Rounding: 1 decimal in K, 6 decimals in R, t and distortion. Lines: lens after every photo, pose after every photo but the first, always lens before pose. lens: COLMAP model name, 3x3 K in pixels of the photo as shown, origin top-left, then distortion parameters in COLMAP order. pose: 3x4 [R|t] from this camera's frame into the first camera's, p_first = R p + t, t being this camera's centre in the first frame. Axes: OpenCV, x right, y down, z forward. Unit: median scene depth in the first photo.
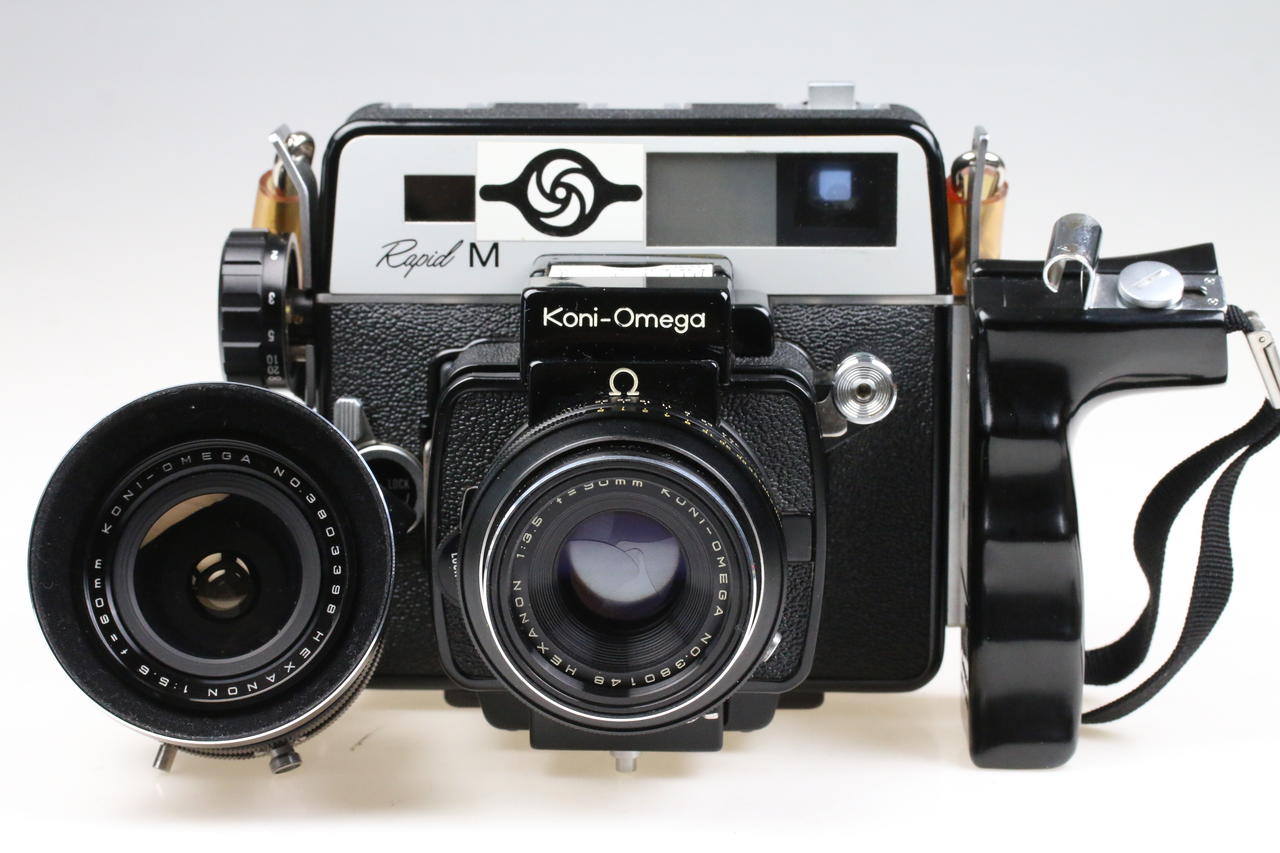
lens RADIAL K [[3619.7, 0, 641.0], [0, 3619.7, 423.6], [0, 0, 1]] dist [0.068671, 0.000000]
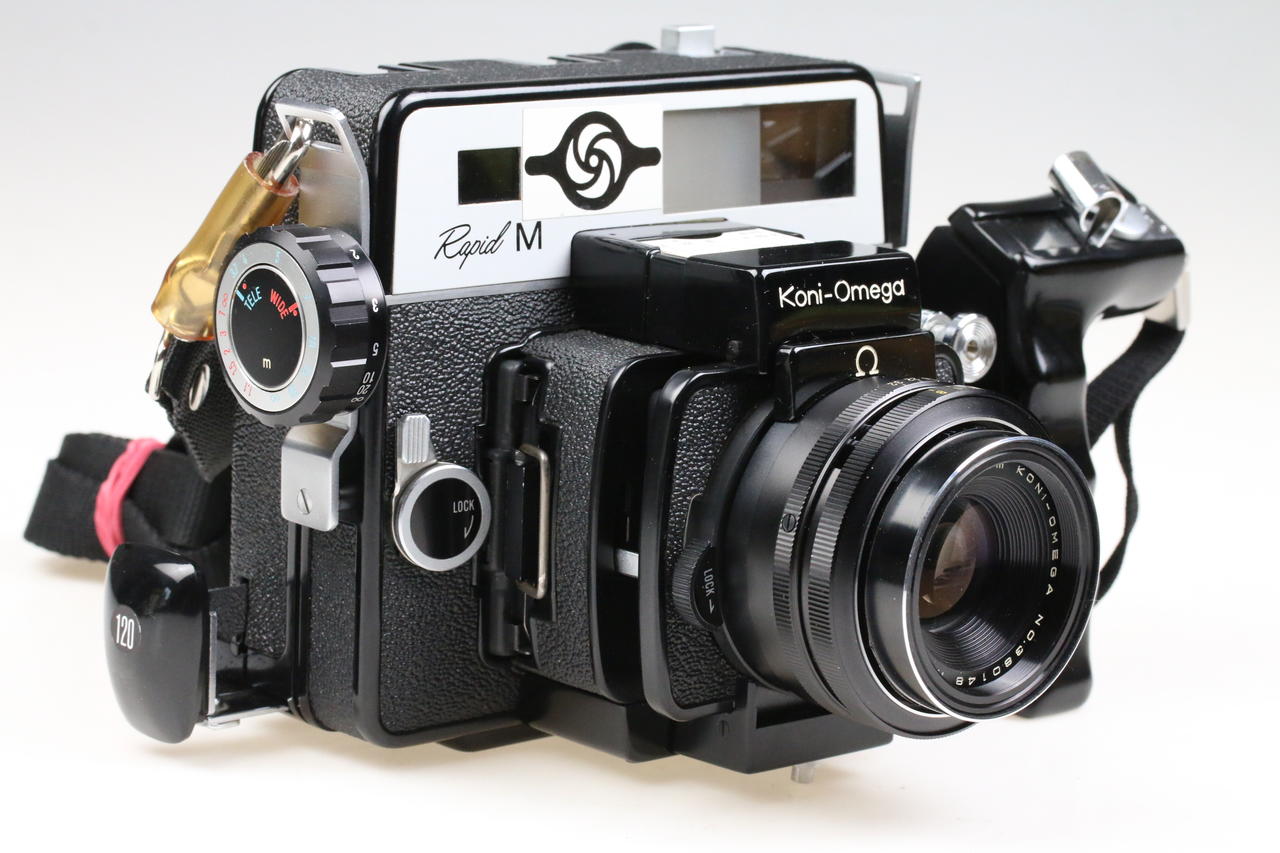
lens RADIAL K [[3619.7, 0, 640.5], [0, 3619.7, 429.6], [0, 0, 1]] dist [0.068671, 0.000000]
pose [[0.744576, -0.107187, 0.658876, -0.610948], [0.086563, 0.994194, 0.063915, -0.053873], [-0.661901, 0.009445, 0.749531, 0.321281]]
